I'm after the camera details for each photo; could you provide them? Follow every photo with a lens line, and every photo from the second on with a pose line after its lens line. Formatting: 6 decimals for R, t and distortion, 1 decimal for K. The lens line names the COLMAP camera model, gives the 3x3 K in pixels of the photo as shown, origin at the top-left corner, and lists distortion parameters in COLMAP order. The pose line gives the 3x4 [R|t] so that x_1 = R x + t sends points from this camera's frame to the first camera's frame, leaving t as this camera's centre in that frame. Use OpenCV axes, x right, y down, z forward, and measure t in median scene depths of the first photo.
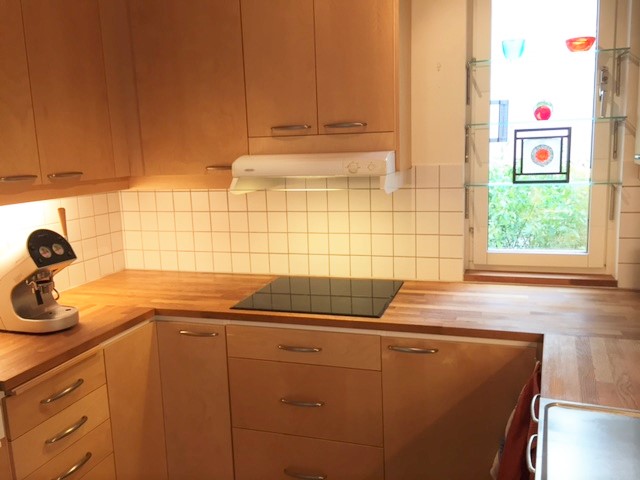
lens RADIAL K [[552.8, 0, 320.0], [0, 552.8, 240.0], [0, 0, 1]] dist [0.088548, -0.126590]
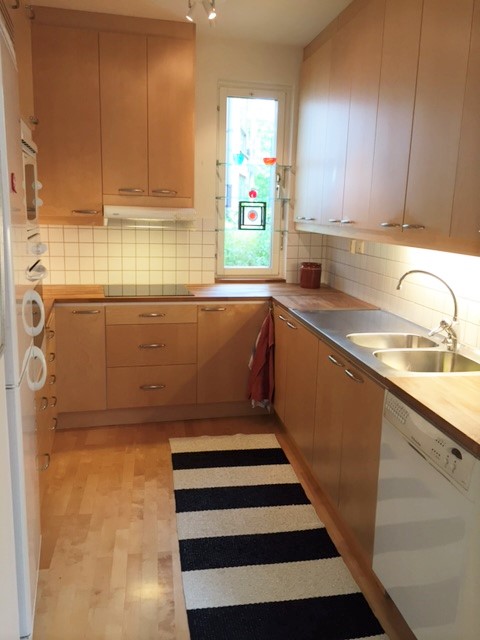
lens RADIAL K [[552.8, 0, 240.0], [0, 552.8, 320.0], [0, 0, 1]] dist [0.088548, -0.126590]
pose [[0.845543, -0.046543, 0.531874, -0.691980], [0.031916, 0.998818, 0.036664, 0.140619], [-0.532952, -0.014026, 0.846029, -0.620619]]
